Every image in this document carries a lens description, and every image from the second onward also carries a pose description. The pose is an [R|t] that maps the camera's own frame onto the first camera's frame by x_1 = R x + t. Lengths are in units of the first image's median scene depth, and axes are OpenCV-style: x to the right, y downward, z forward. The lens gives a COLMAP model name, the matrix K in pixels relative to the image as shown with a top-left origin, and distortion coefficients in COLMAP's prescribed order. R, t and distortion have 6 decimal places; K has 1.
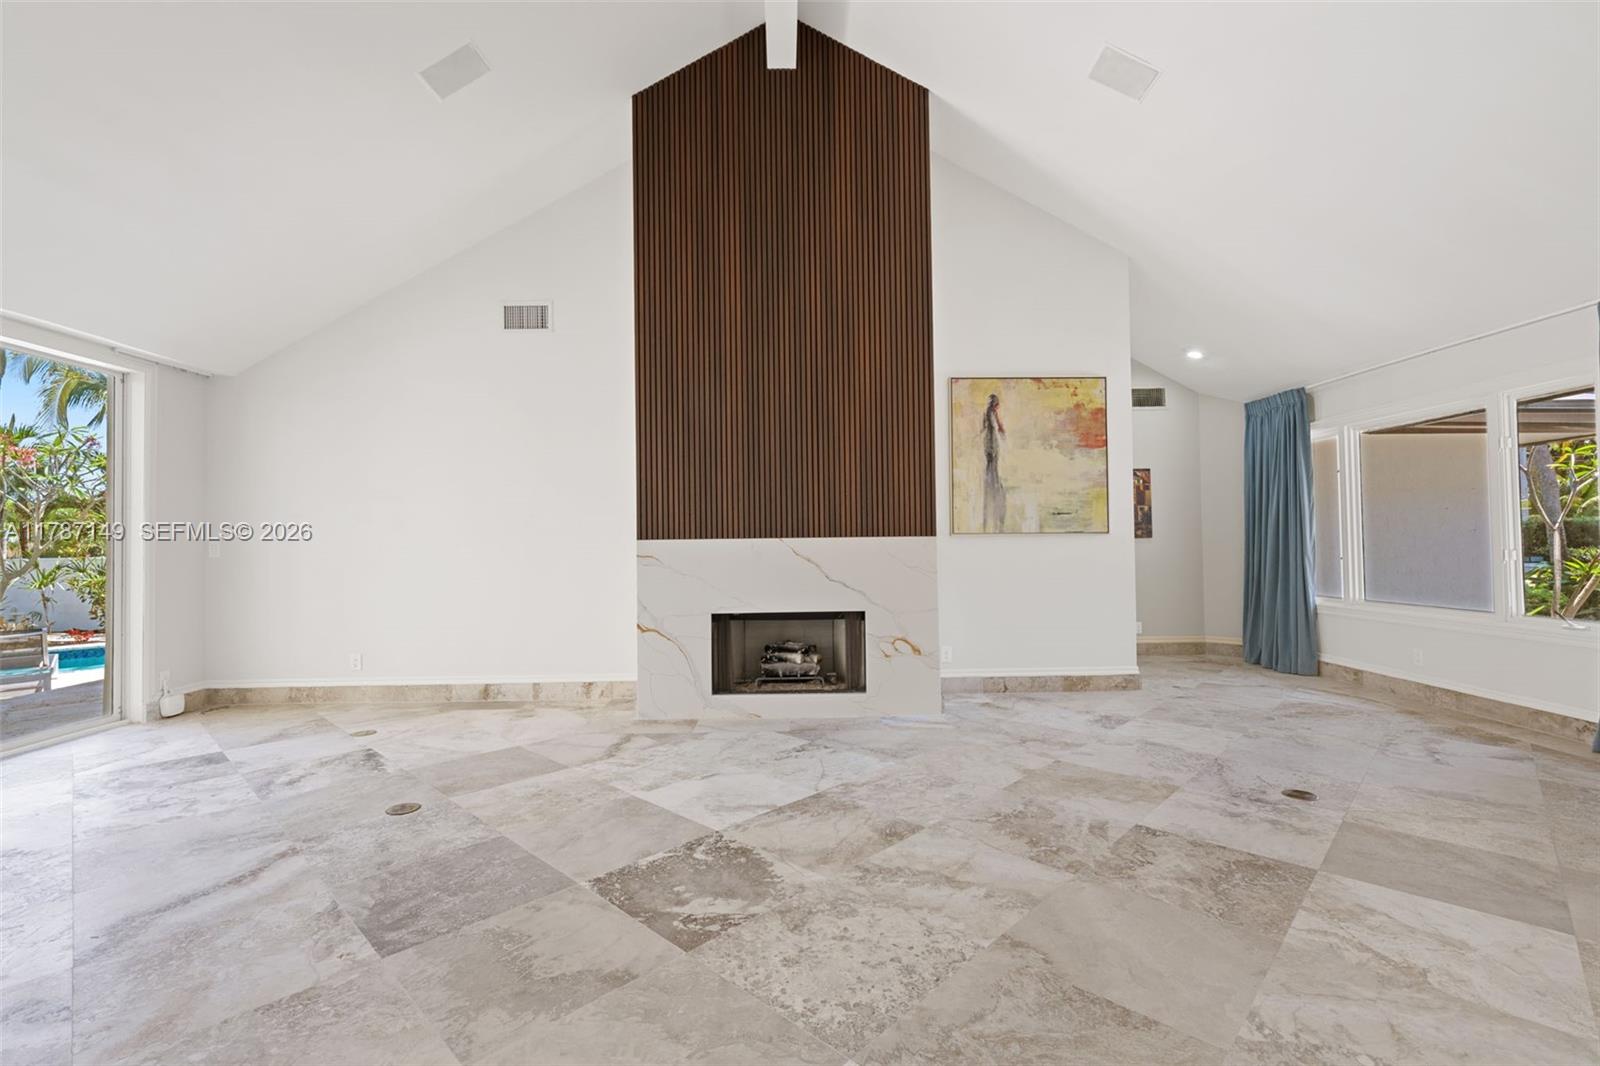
lens RADIAL K [[702.4, 0, 798.6], [0, 702.4, 536.4], [0, 0, 1]] dist [0.000951, 0.000501]
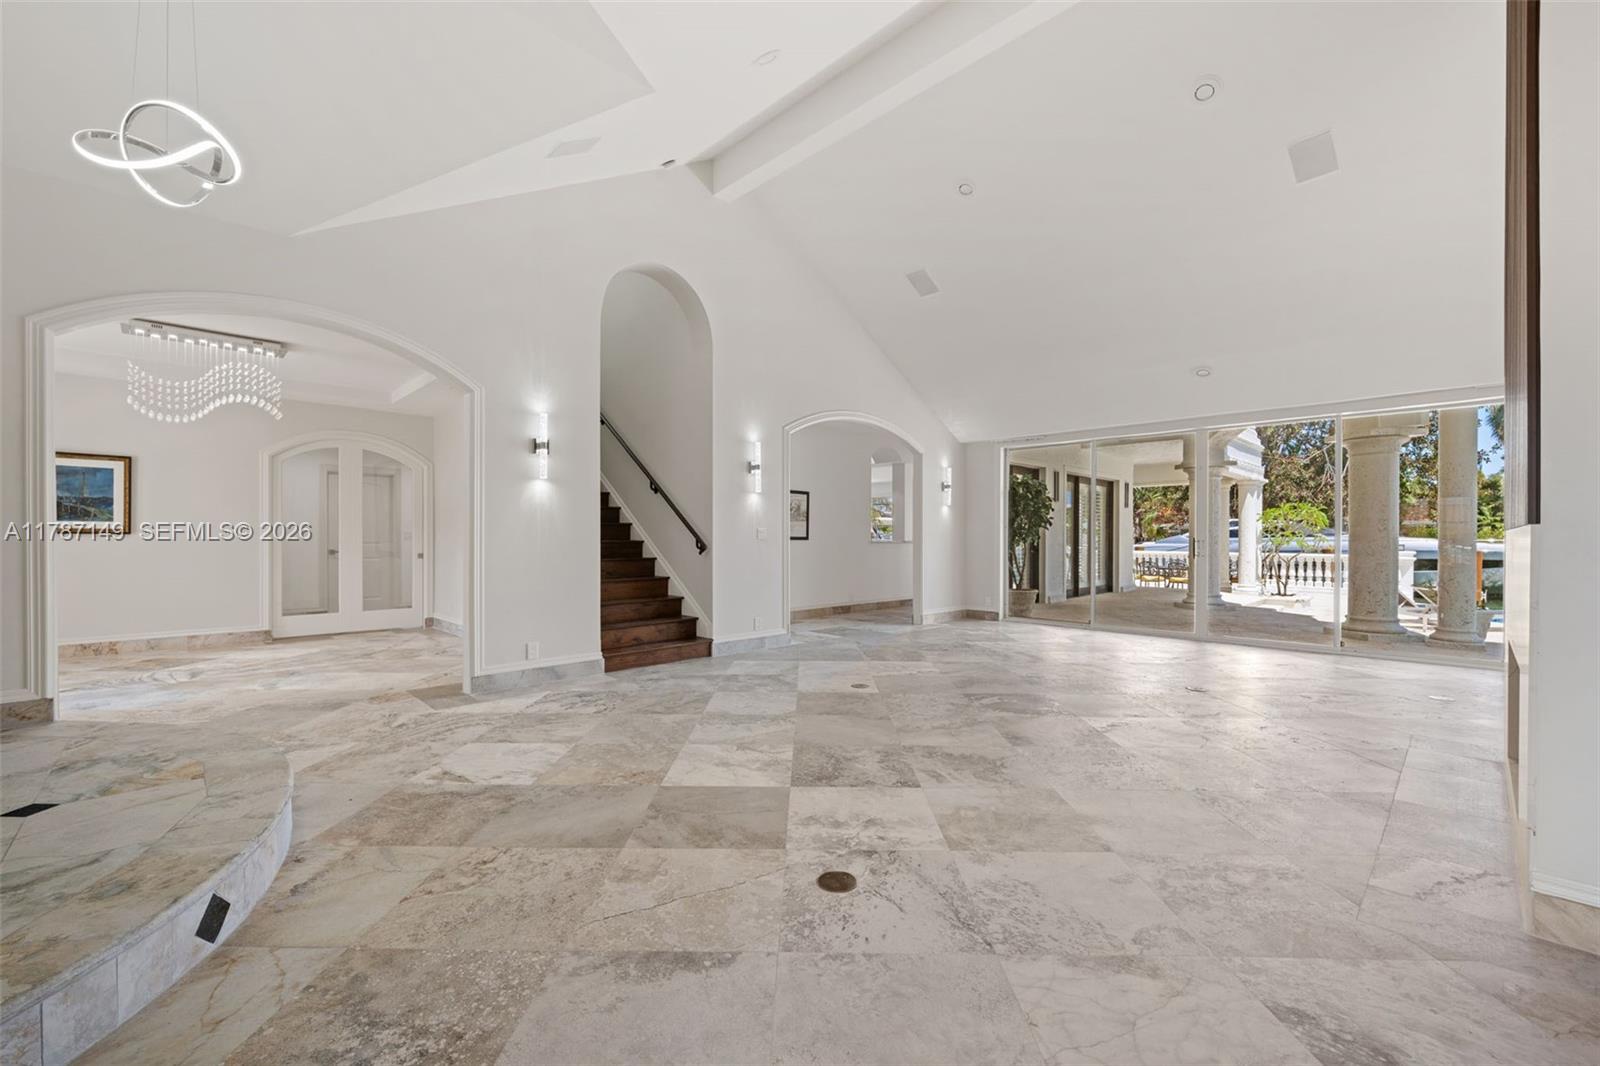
lens RADIAL K [[659.6, 0, 800.0], [0, 659.6, 533.0], [0, 0, 1]] dist [-0.001417, -0.000168]
pose [[-0.725523, 0.007388, -0.688158, 1.065175], [0.014662, 0.999881, -0.004724, 0.002667], [0.688042, -0.013517, -0.725545, 1.296446]]
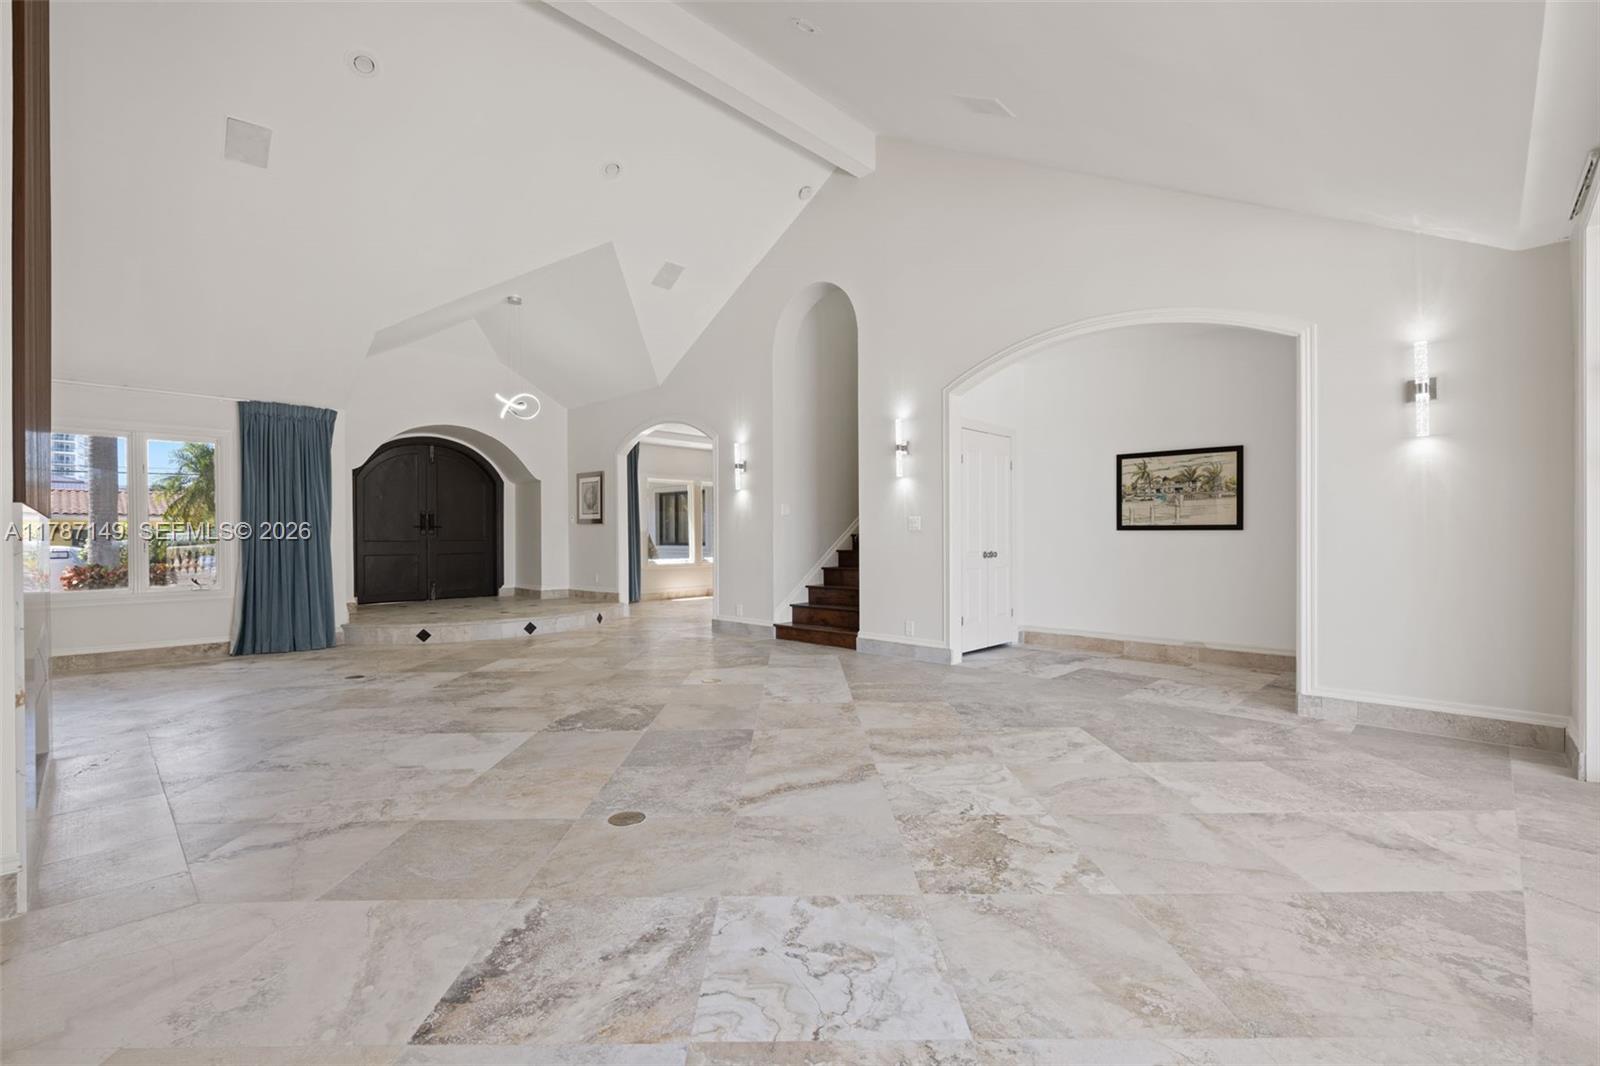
lens RADIAL K [[702.4, 0, 798.6], [0, 702.4, 536.4], [0, 0, 1]] dist [0.000951, 0.000501]
pose [[-0.699140, 0.018000, 0.714758, -1.146370], [0.009208, 0.999827, -0.016172, 0.049540], [-0.714925, -0.004725, -0.699185, 1.251581]]
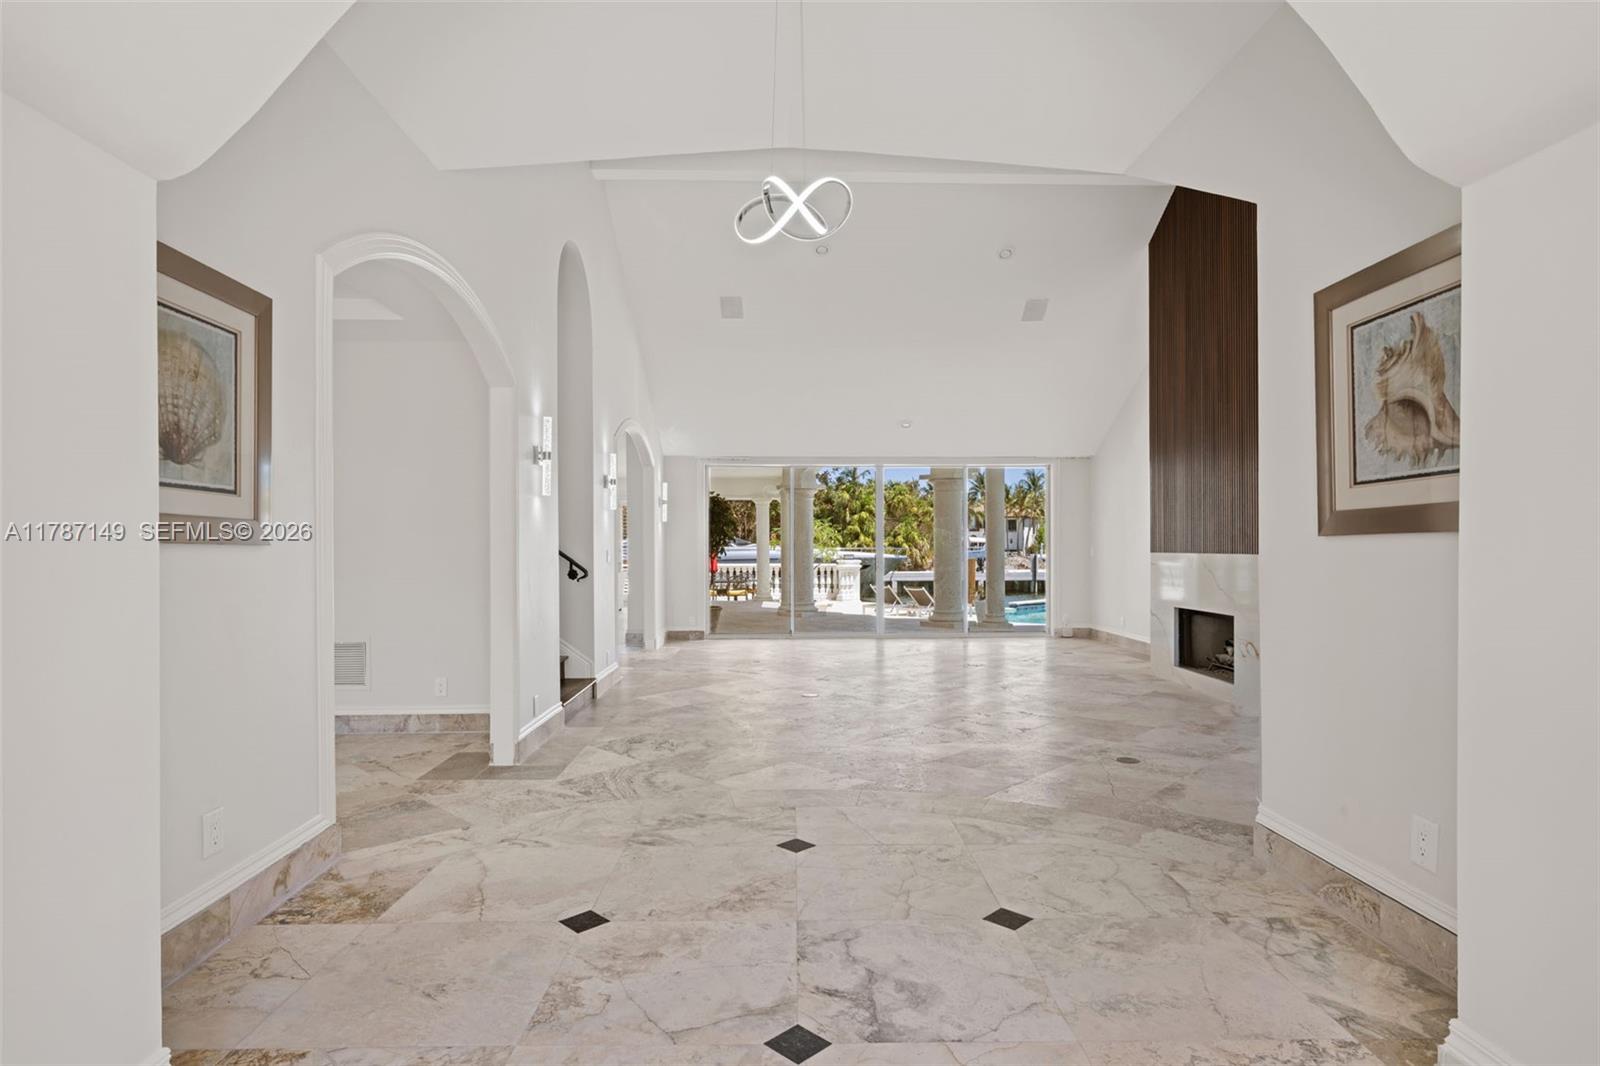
lens RADIAL K [[862.3, 0, 804.8], [0, 862.3, 542.0], [0, 0, 1]] dist [-0.001470, -0.000148]
pose [[0.018213, 0.009221, -0.999792, 2.021509], [0.010795, 0.999897, 0.009418, -0.054667], [0.999776, -0.010964, 0.018112, 0.323012]]
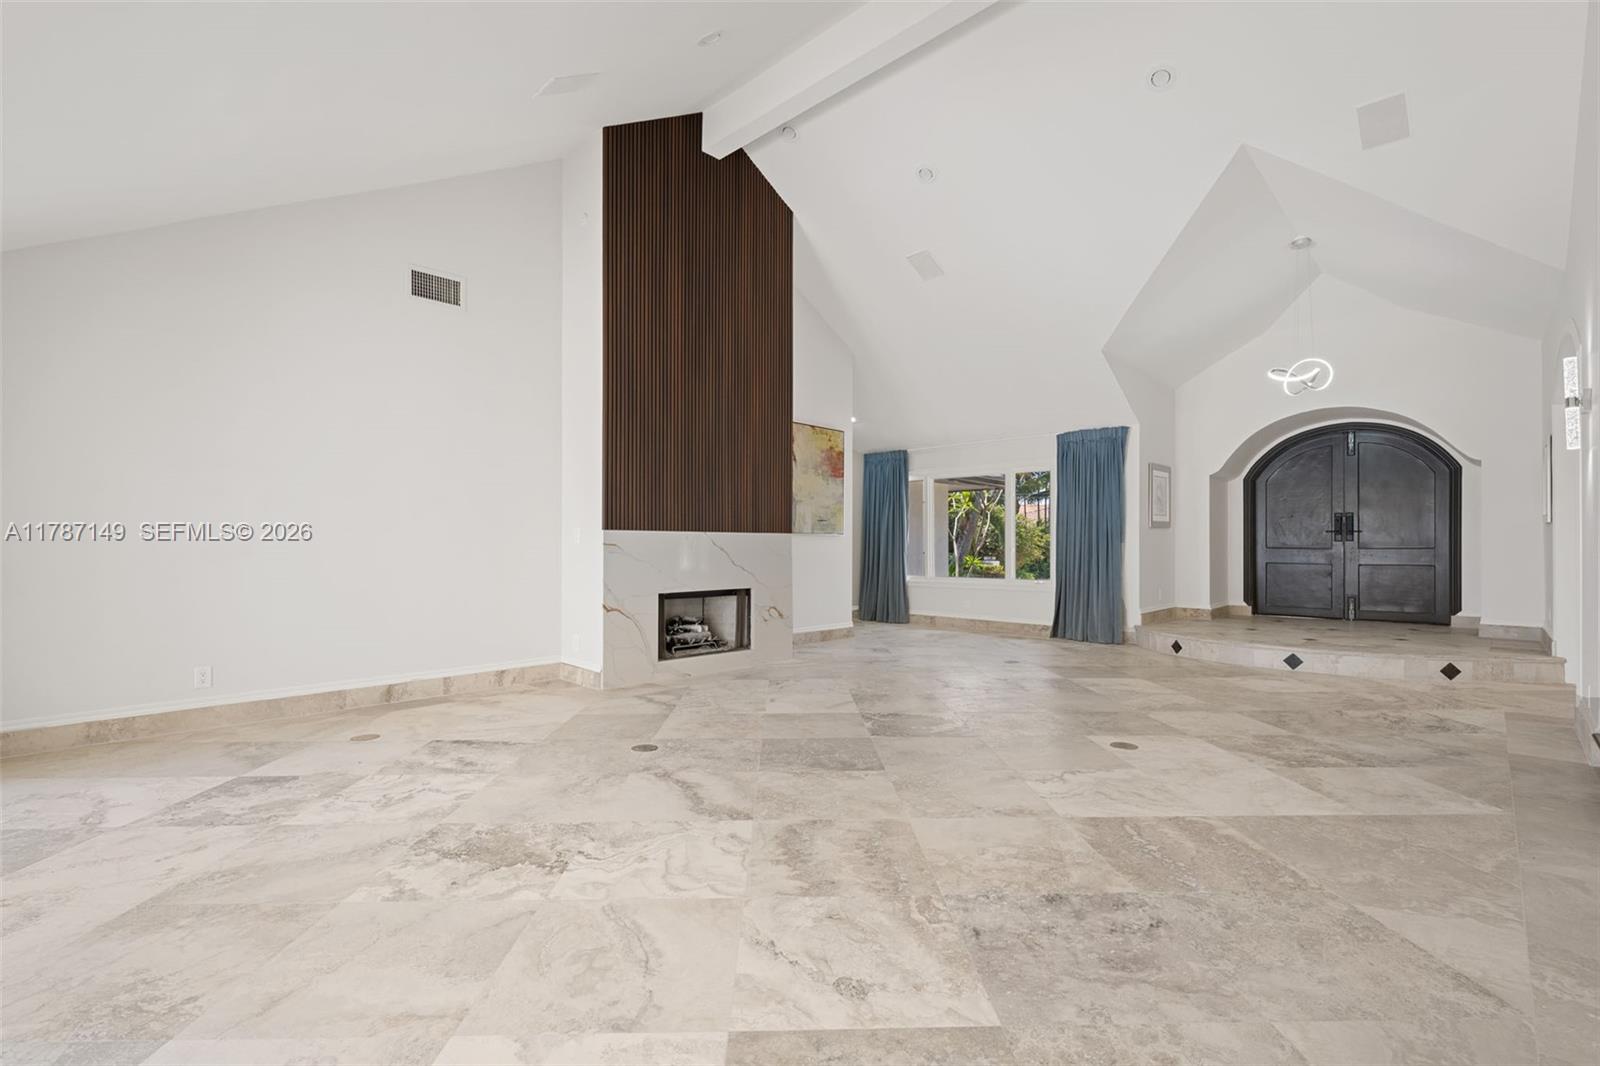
lens RADIAL K [[717.9, 0, 798.9], [0, 717.9, 552.0], [0, 0, 1]] dist [0.001967, -0.000020]
pose [[0.703196, 0.007939, 0.710952, -1.072633], [-0.016390, 0.999853, 0.005046, 0.039082], [-0.710807, -0.015201, 0.703223, -0.029920]]
